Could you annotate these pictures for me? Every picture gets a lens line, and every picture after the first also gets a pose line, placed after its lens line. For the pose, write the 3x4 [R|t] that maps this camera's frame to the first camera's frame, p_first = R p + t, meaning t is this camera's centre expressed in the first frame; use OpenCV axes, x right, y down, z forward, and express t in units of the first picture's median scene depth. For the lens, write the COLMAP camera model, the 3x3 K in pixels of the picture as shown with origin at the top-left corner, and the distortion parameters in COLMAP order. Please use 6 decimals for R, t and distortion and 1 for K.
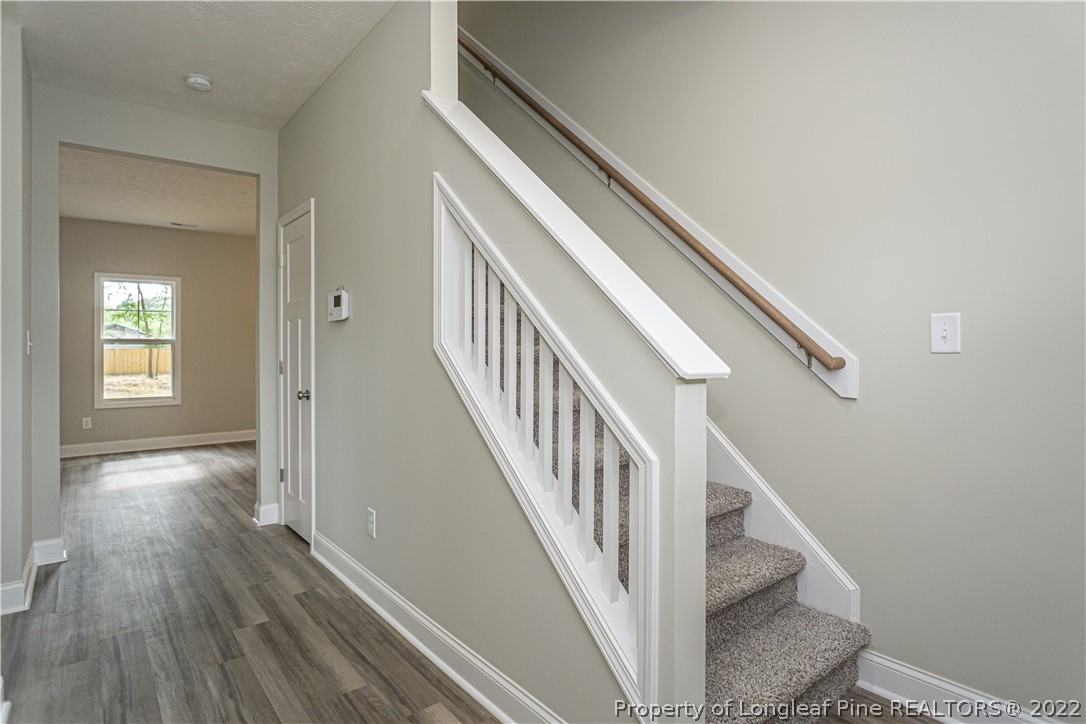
lens RADIAL K [[593.6, 0, 544.3], [0, 593.6, 349.1], [0, 0, 1]] dist [-0.009474, -0.000019]
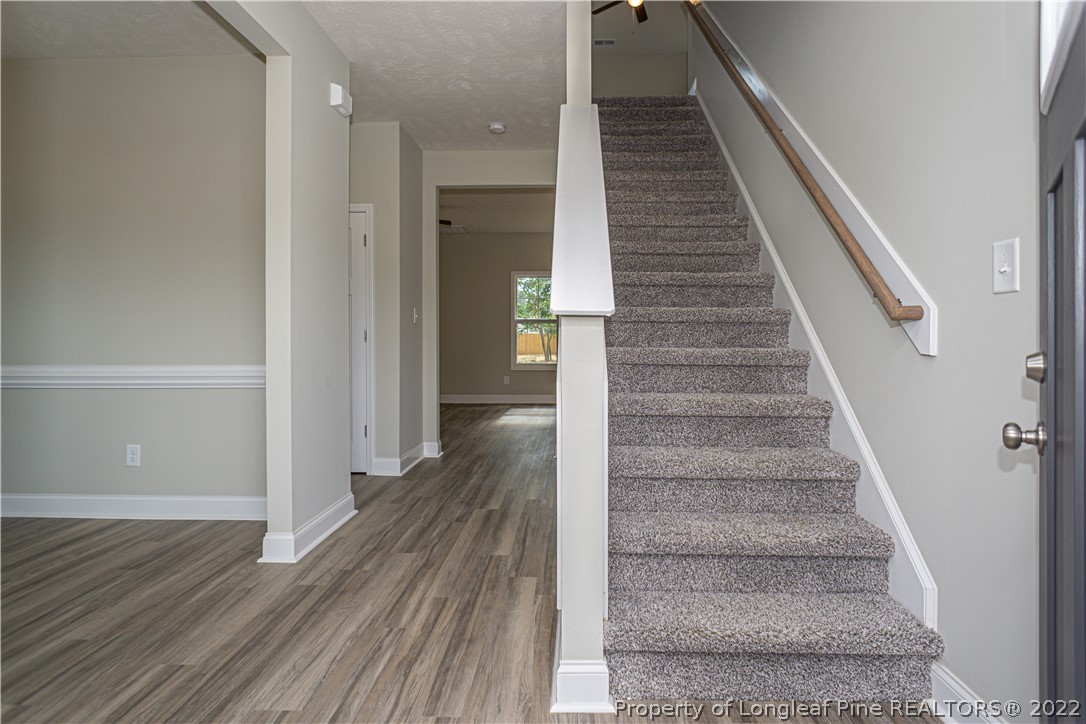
lens RADIAL K [[593.6, 0, 544.3], [0, 593.6, 349.1], [0, 0, 1]] dist [-0.009474, -0.000019]
pose [[0.749048, 0.020842, -0.662188, 0.650331], [-0.008176, 0.999720, 0.022218, 0.059028], [0.662465, -0.011228, 0.749008, 0.031160]]
